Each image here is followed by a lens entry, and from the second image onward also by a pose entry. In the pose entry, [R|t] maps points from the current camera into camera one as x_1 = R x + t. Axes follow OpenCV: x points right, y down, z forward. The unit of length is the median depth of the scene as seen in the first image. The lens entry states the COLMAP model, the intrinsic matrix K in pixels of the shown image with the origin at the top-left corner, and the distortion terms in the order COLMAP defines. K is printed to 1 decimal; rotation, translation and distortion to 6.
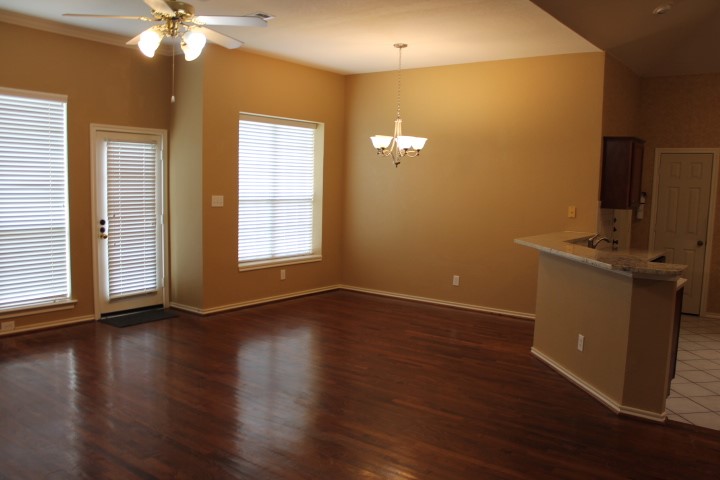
lens RADIAL K [[599.6, 0, 363.7], [0, 599.6, 249.4], [0, 0, 1]] dist [-0.147743, 0.121631]
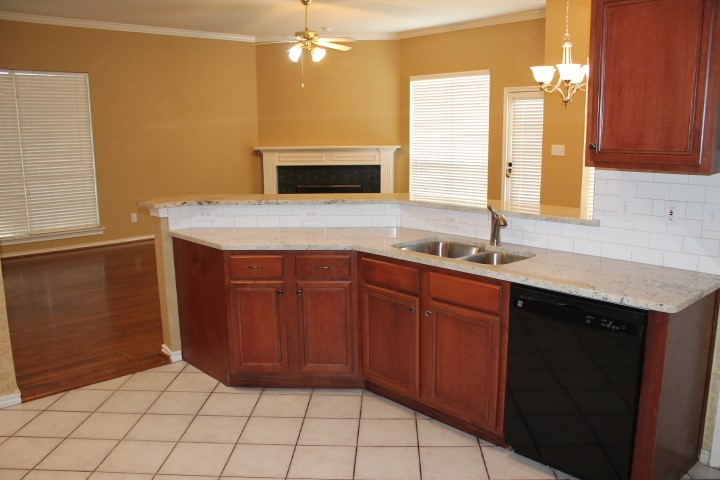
lens RADIAL K [[599.6, 0, 363.7], [0, 599.6, 249.4], [0, 0, 1]] dist [-0.147743, 0.121631]
pose [[-0.185995, 0.165854, -0.968451, 0.905828], [-0.105566, 0.976572, 0.187519, -0.075353], [0.976863, 0.137113, -0.164129, 0.937628]]
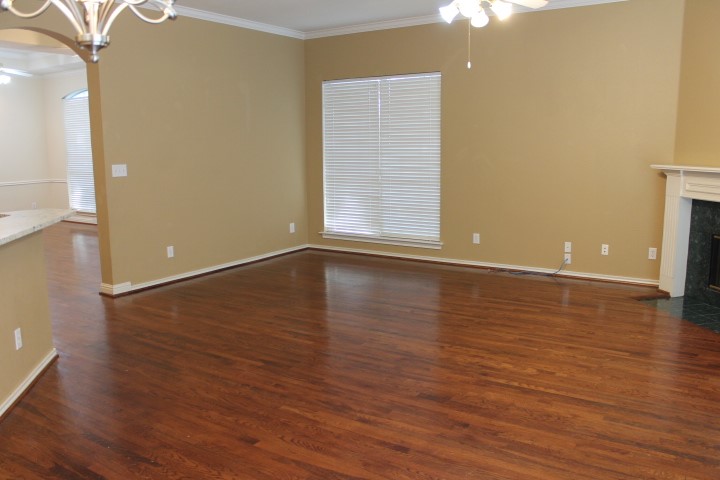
lens RADIAL K [[599.6, 0, 363.7], [0, 599.6, 249.4], [0, 0, 1]] dist [-0.147743, 0.121631]
pose [[-0.998141, -0.005060, -0.060737, -0.037846], [-0.022192, 0.958313, 0.284857, -0.142607], [0.056763, 0.285675, -0.956644, 1.293528]]
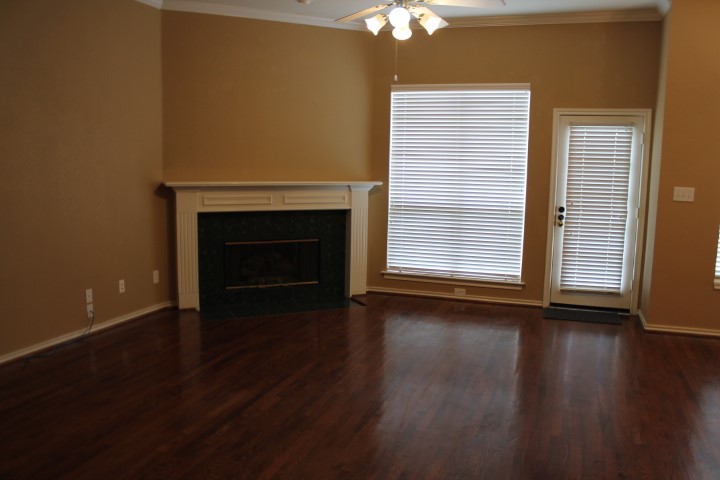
lens RADIAL K [[599.6, 0, 363.7], [0, 599.6, 249.4], [0, 0, 1]] dist [-0.147743, 0.121631]
pose [[0.299206, 0.116847, -0.947007, 0.396679], [-0.116198, 0.989549, 0.085384, -0.026812], [0.947087, 0.084493, 0.309657, 0.395963]]
